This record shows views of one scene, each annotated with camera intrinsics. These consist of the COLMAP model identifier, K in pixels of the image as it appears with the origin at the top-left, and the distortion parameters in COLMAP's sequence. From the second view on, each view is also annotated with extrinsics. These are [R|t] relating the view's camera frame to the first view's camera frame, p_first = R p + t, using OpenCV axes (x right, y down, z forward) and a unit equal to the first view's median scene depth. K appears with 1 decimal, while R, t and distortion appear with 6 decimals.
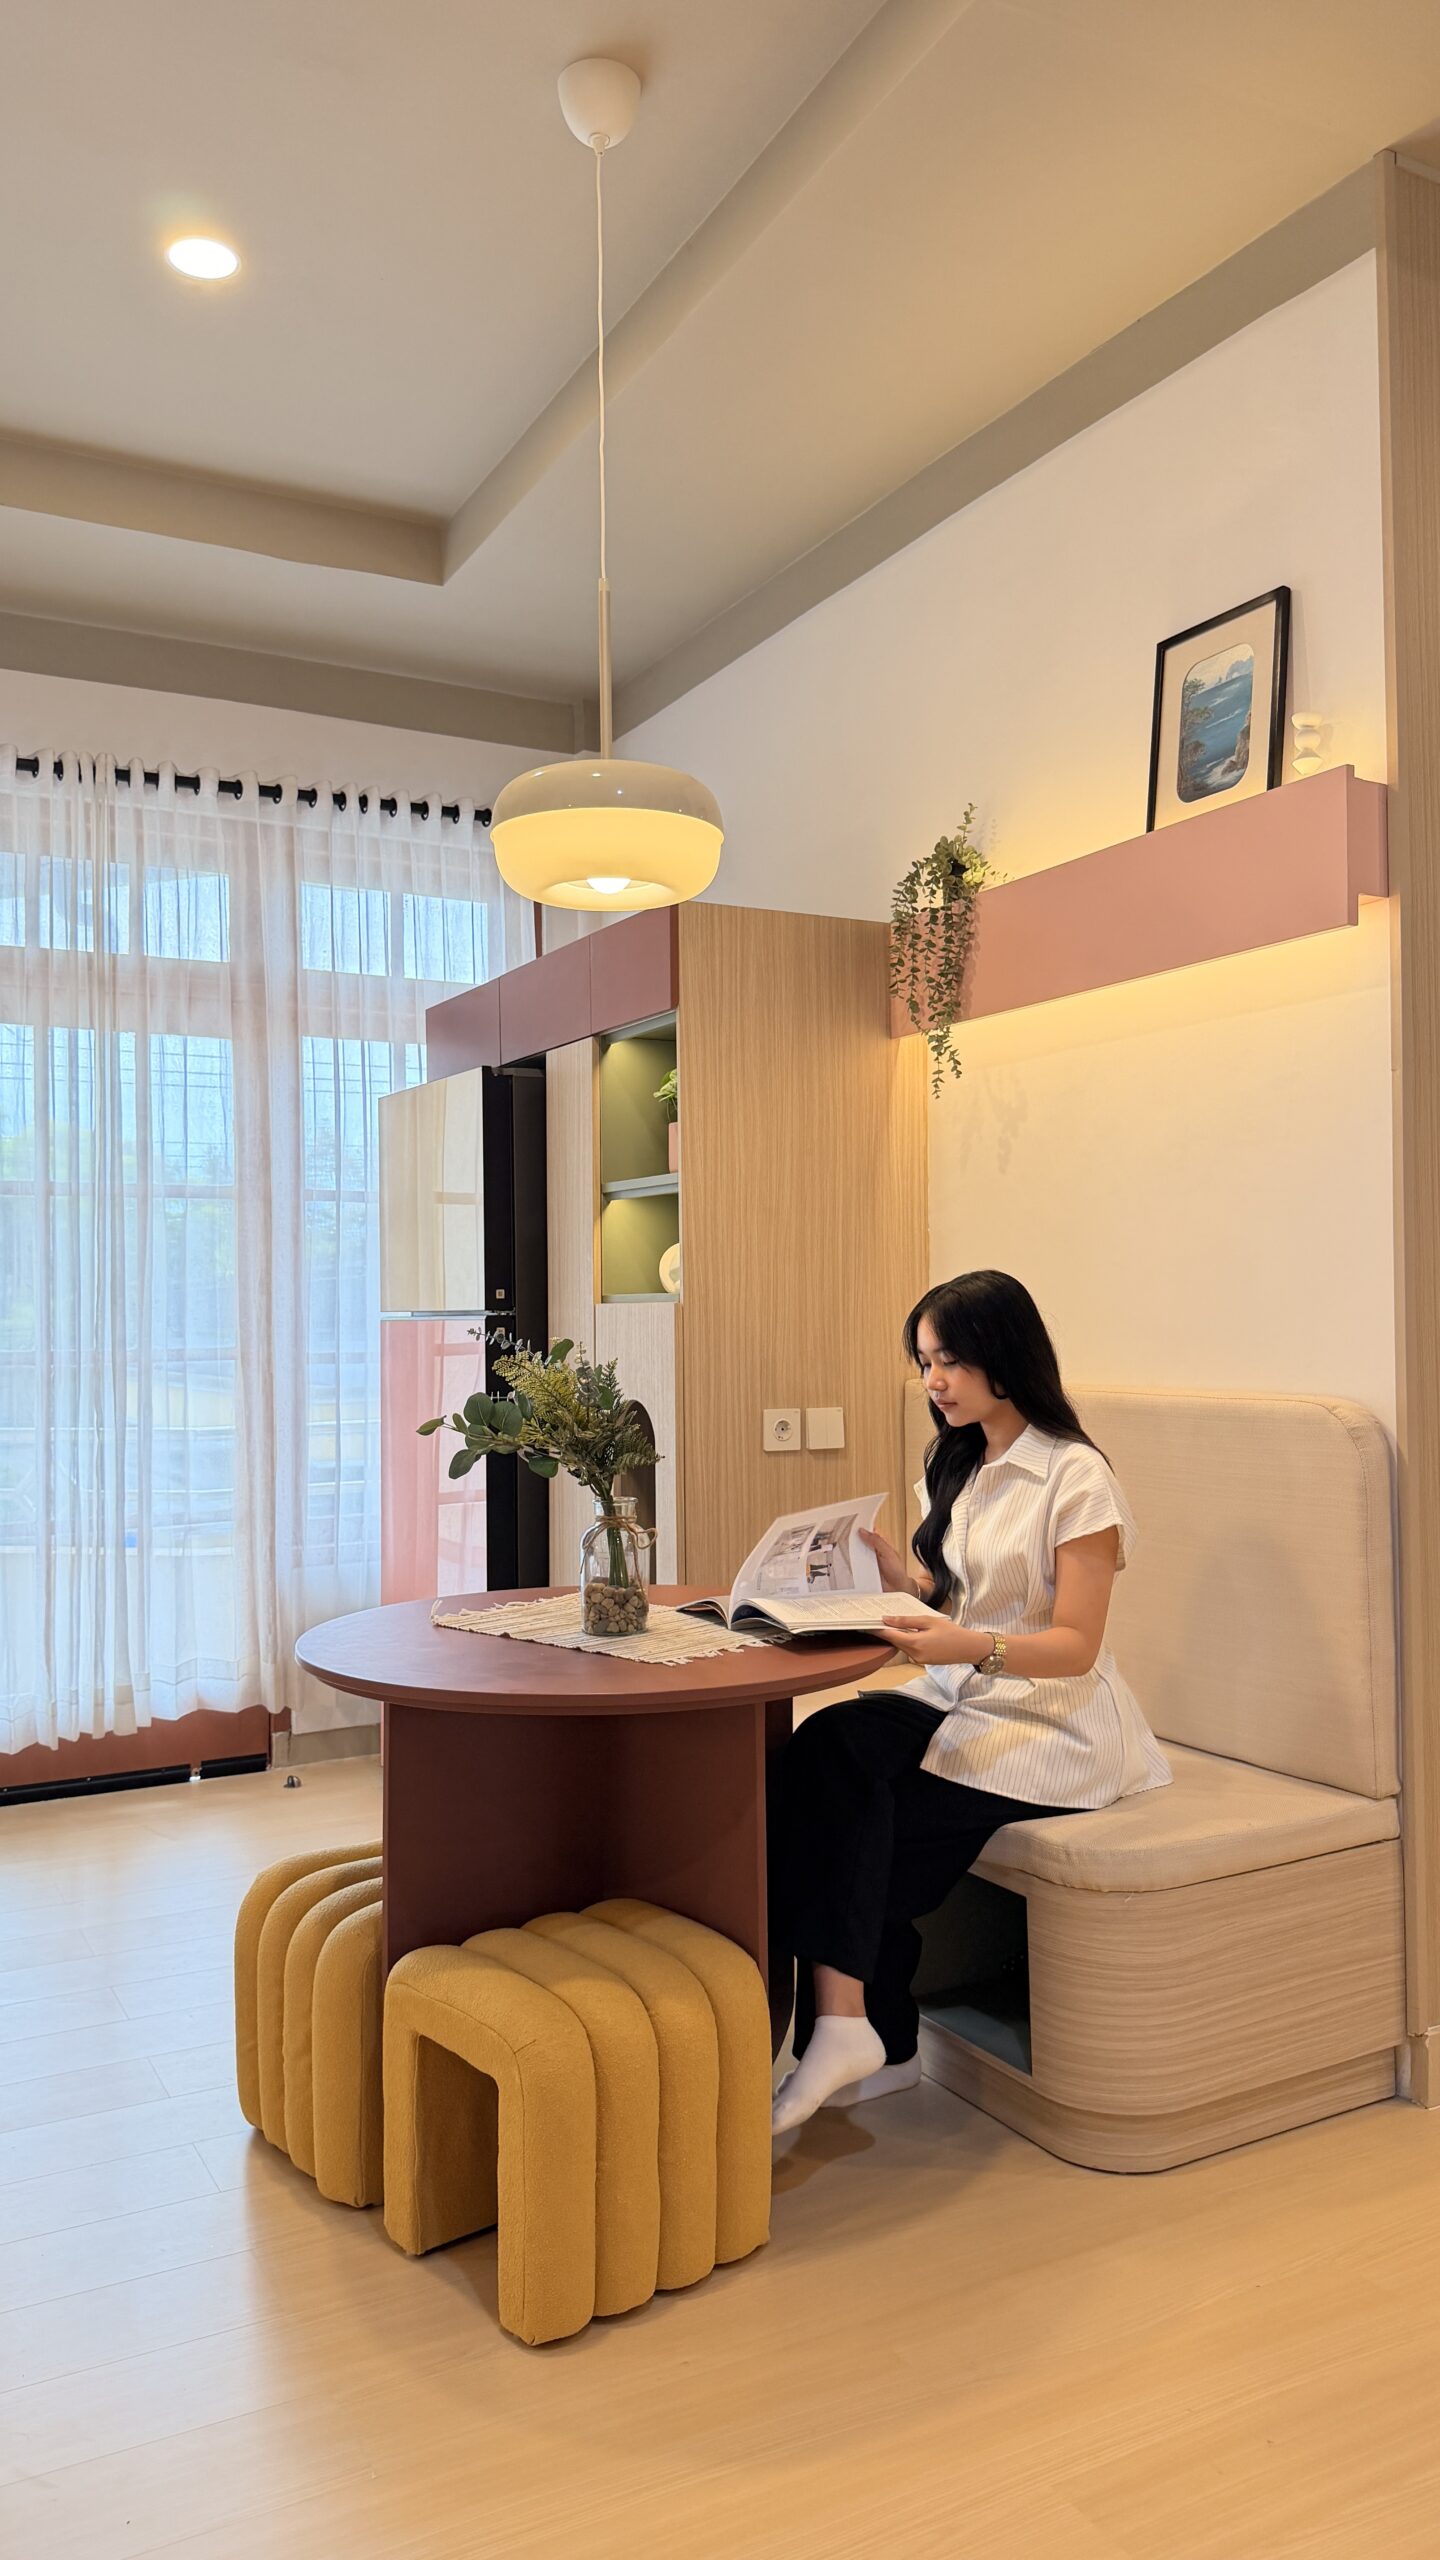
lens RADIAL K [[1853.2, 0, 712.8], [0, 1853.2, 1294.5], [0, 0, 1]] dist [0.068067, -0.011064]
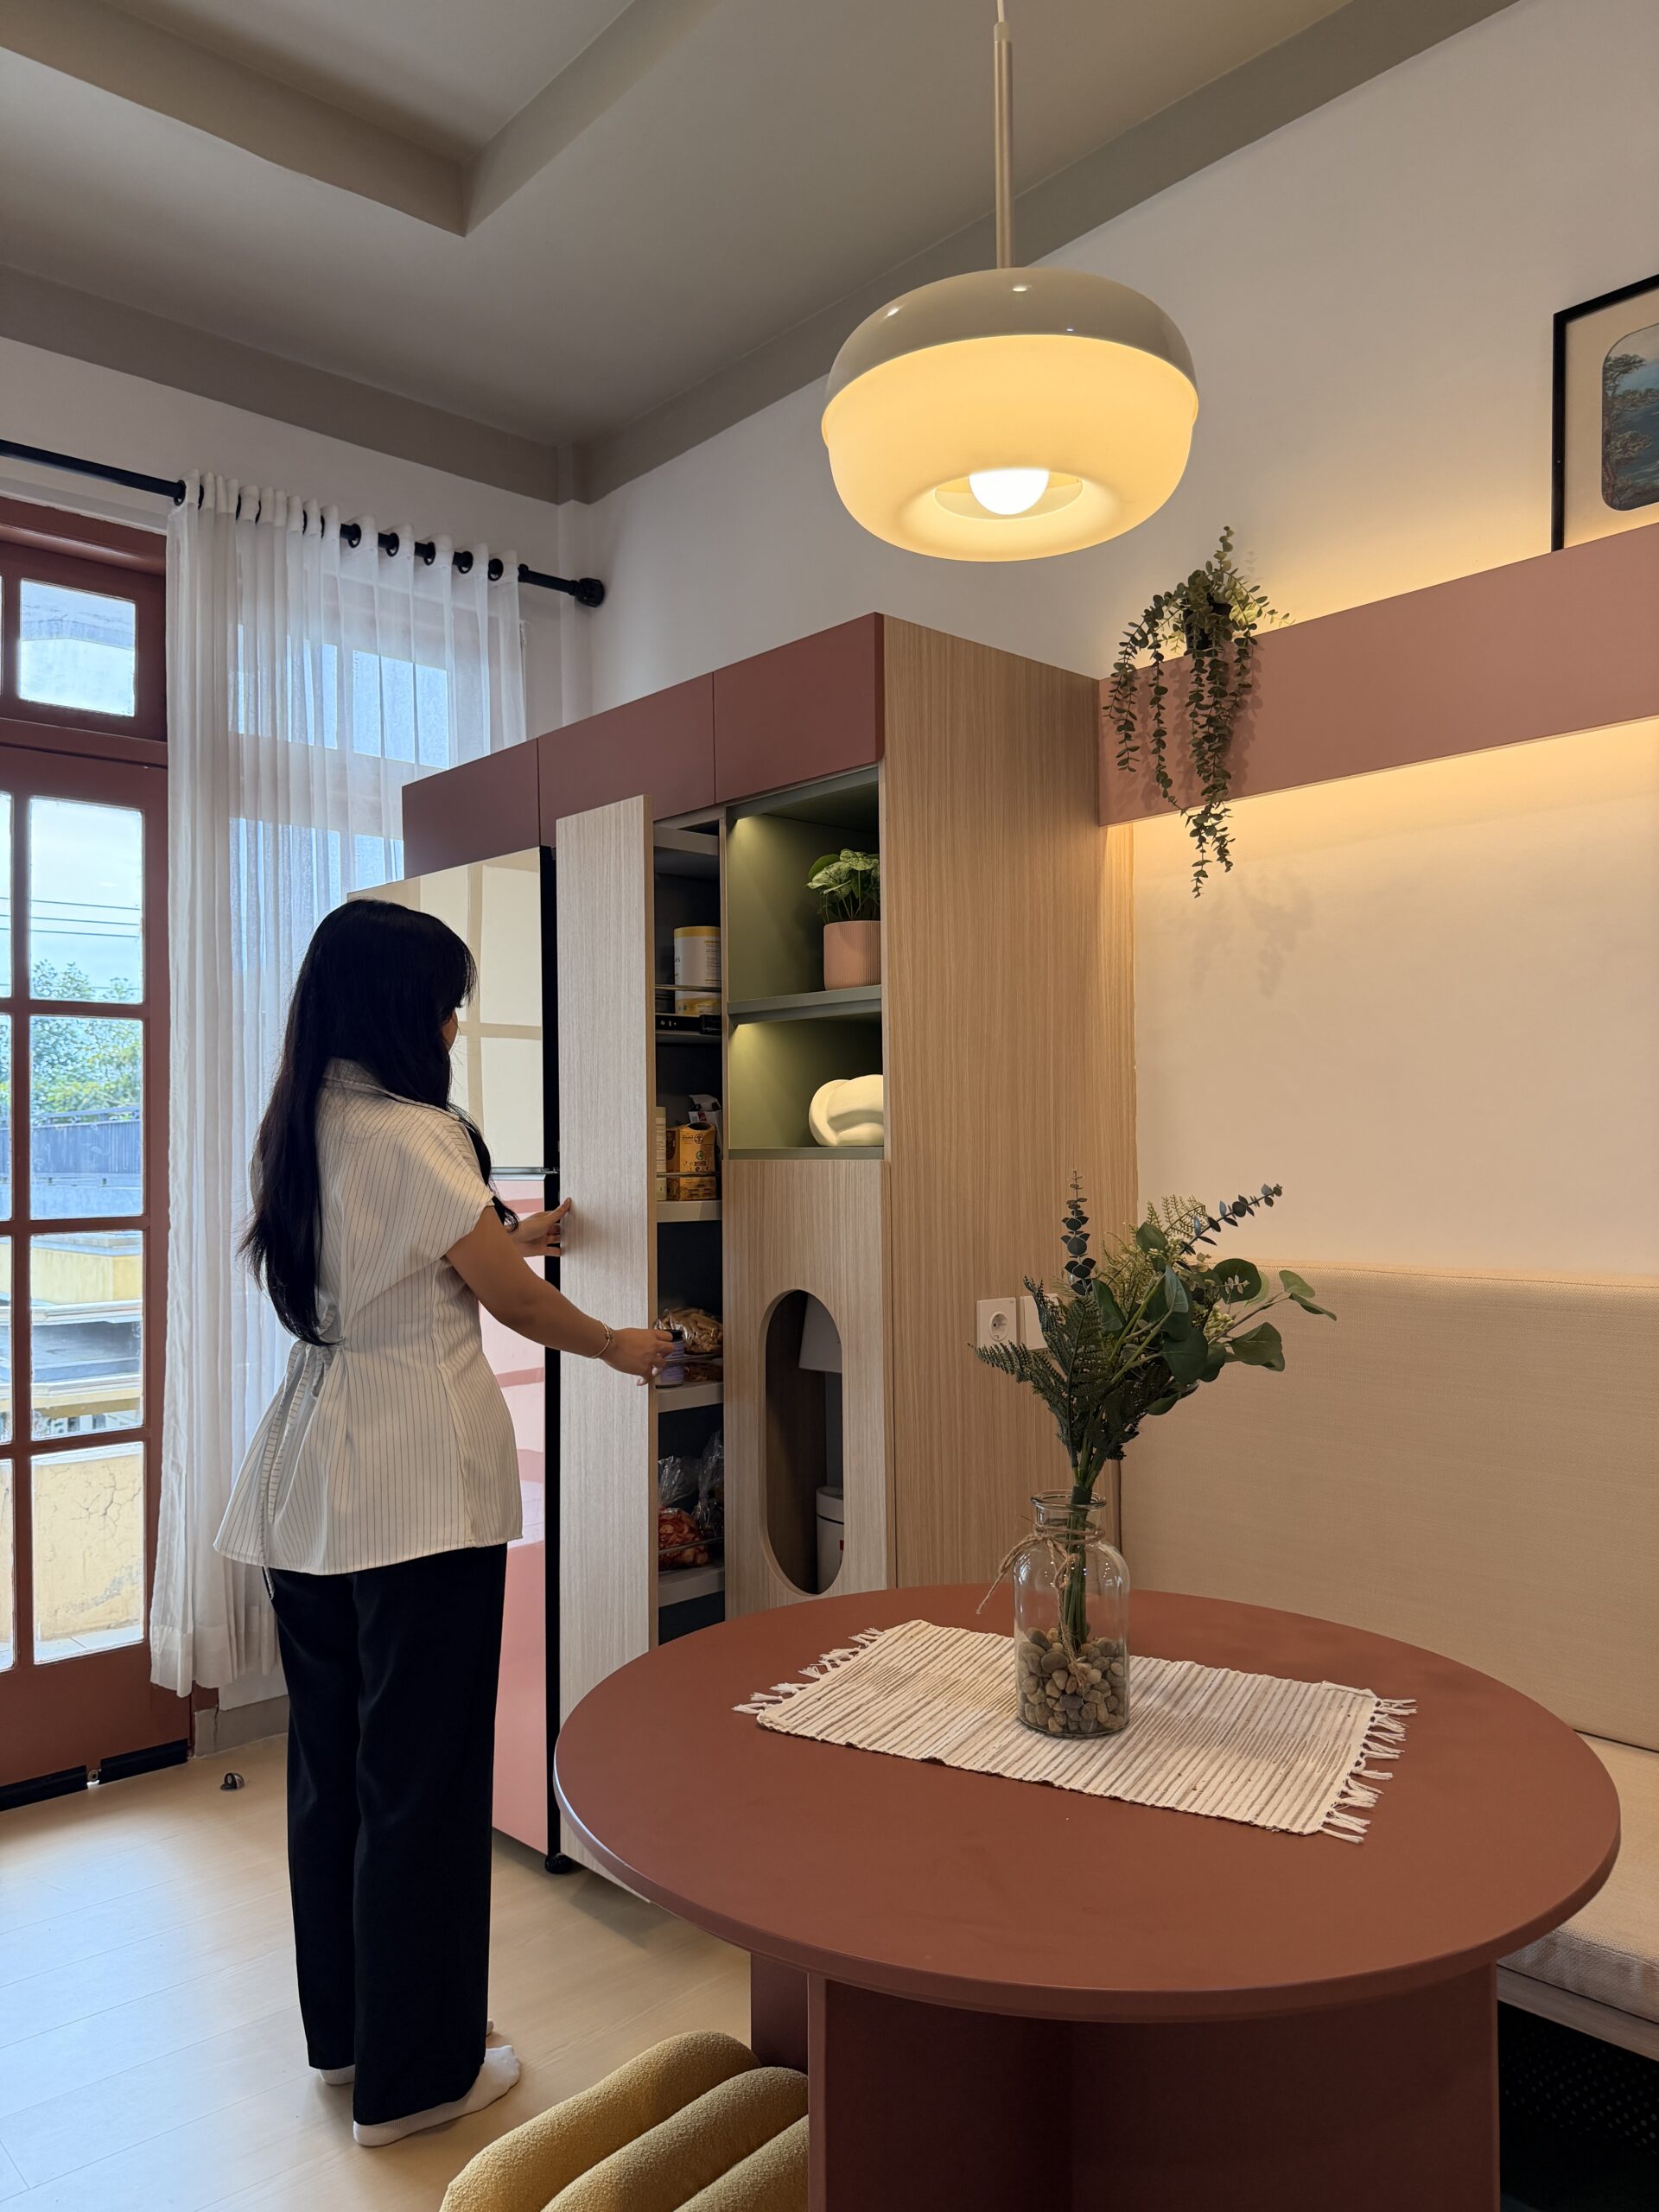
lens RADIAL K [[1551.0, 0, 835.1], [0, 1551.0, 1119.1], [0, 0, 1]] dist [0.046613, -0.077127]
pose [[0.967186, 0.000796, 0.254066, -0.184652], [0.001601, 0.999956, -0.009227, -0.006281], [-0.254062, 0.009332, 0.967143, 0.389560]]
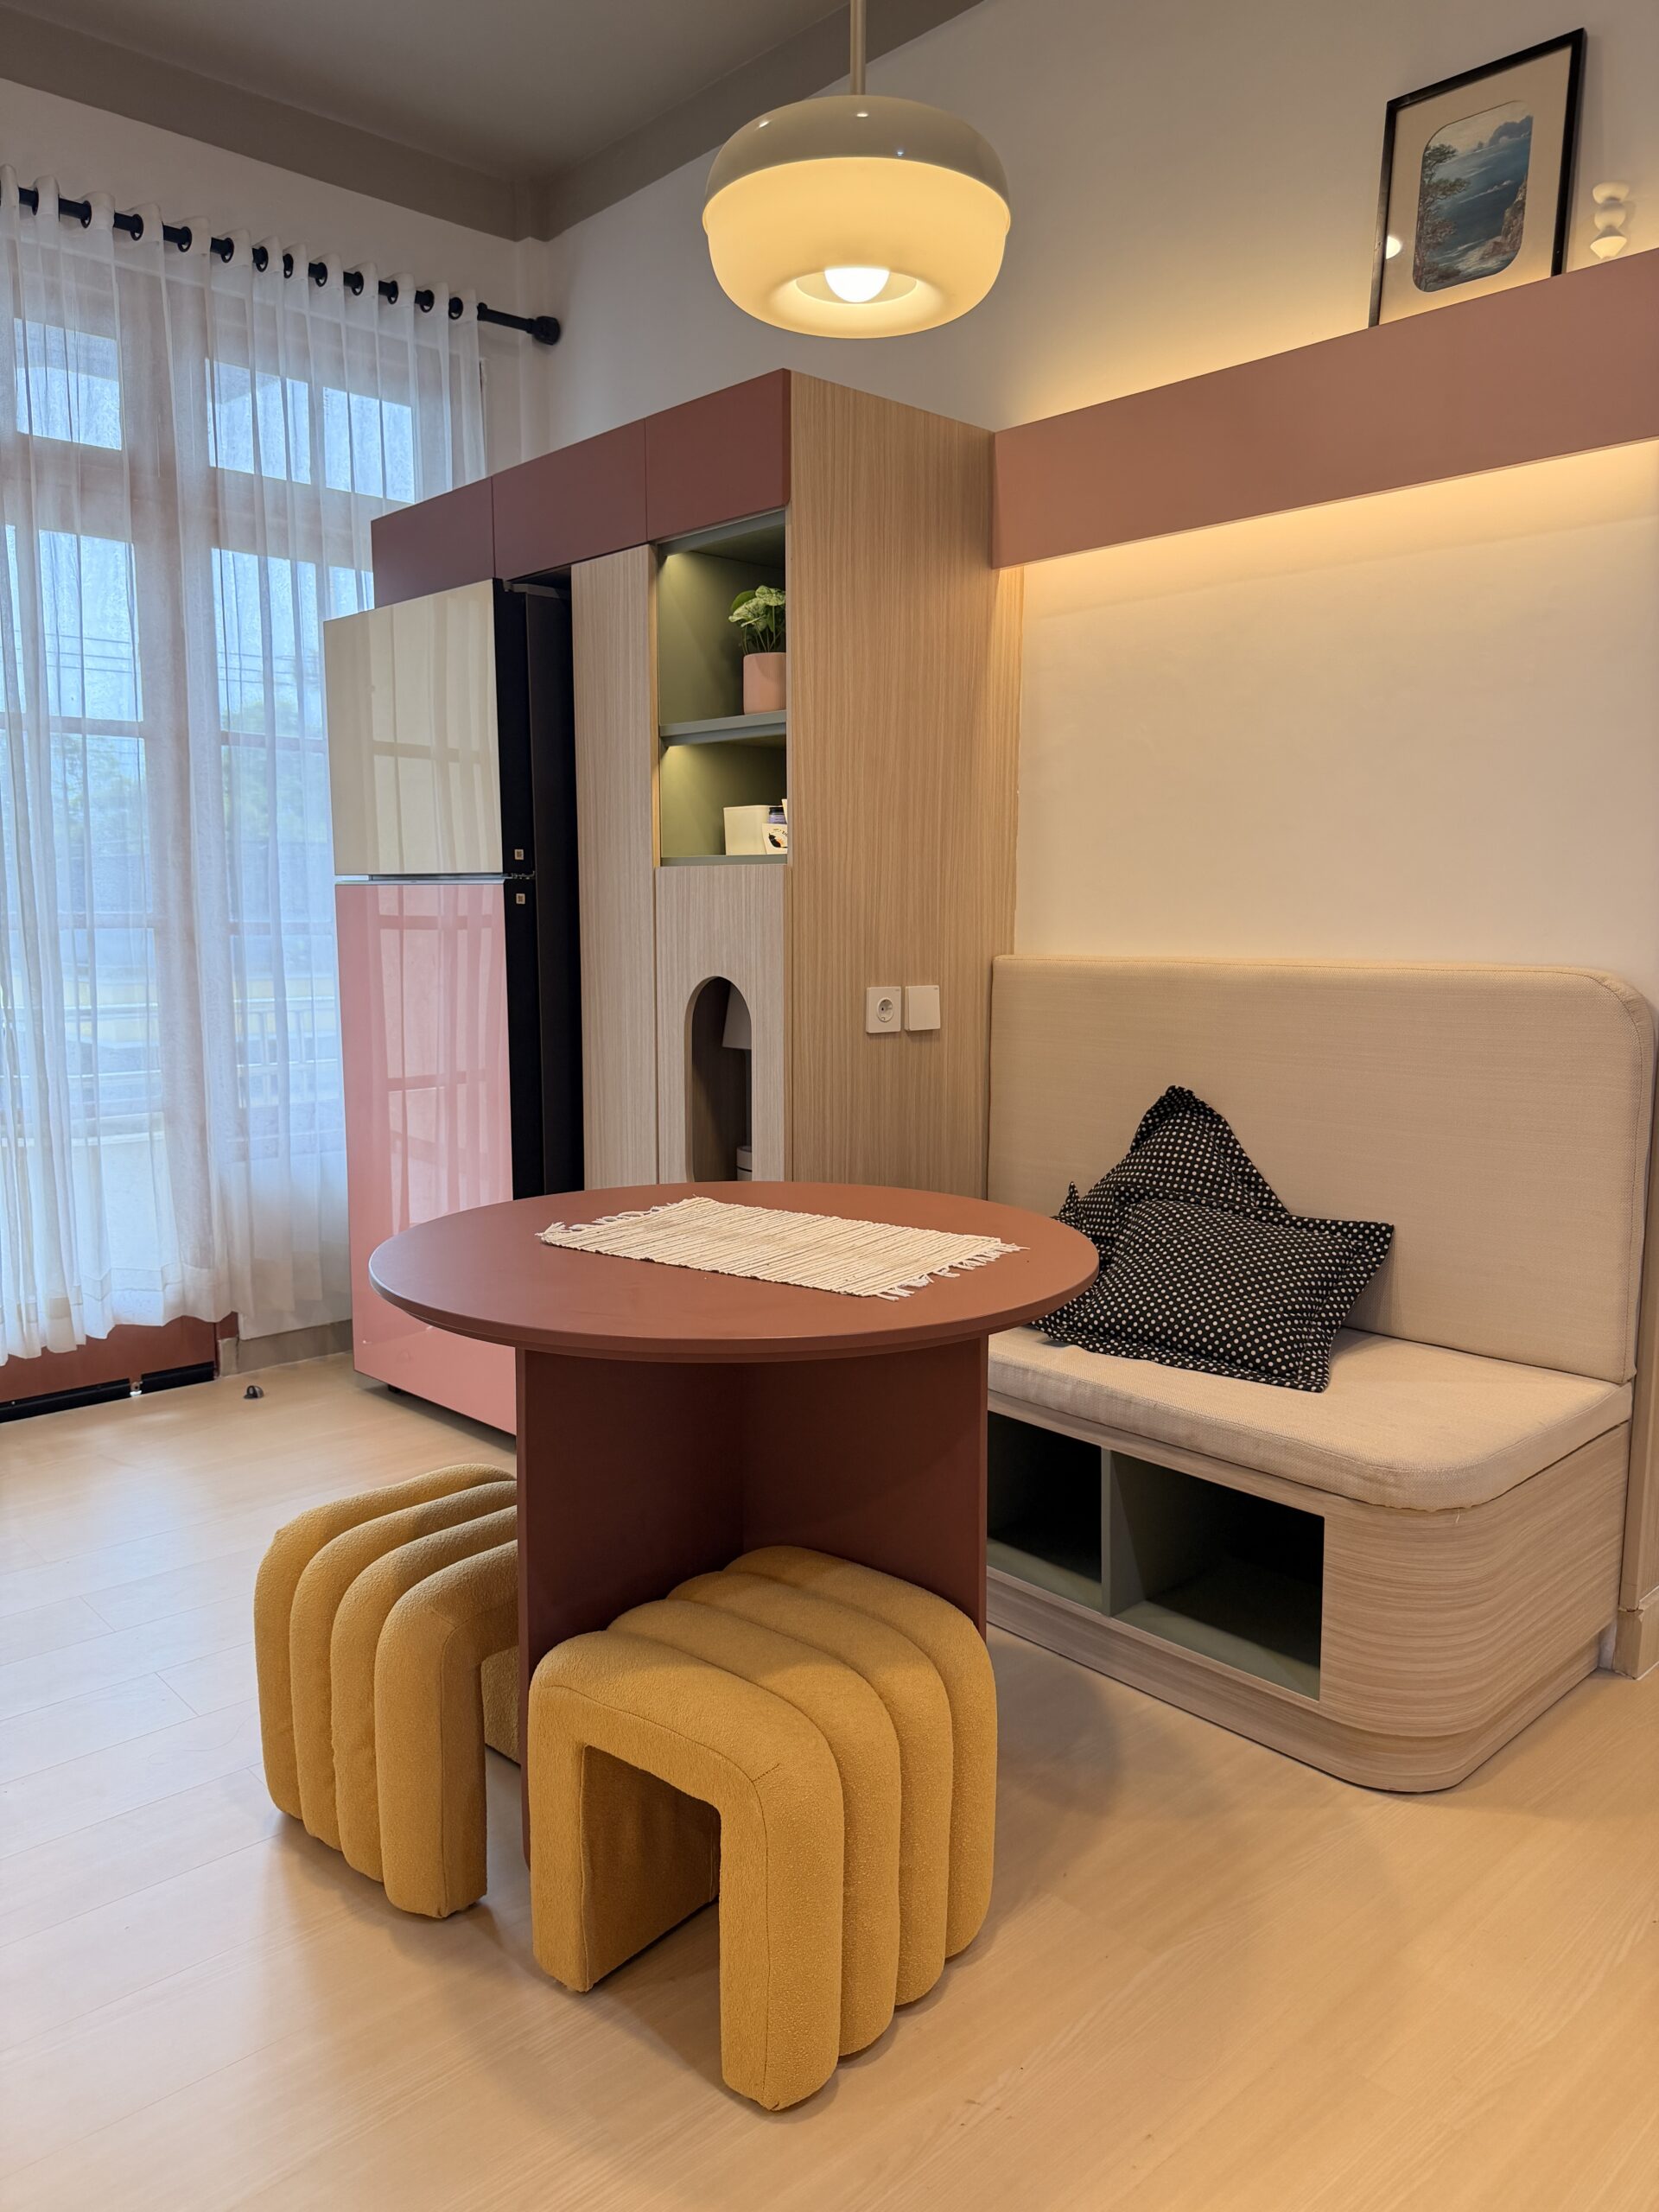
lens RADIAL K [[1551.0, 0, 837.6], [0, 1551.0, 1073.4], [0, 0, 1]] dist [0.046613, -0.077127]
pose [[0.968165, -0.021069, 0.249424, -0.168901], [-0.012051, 0.991373, 0.130519, 0.005470], [-0.250022, -0.129370, 0.959558, 0.274976]]
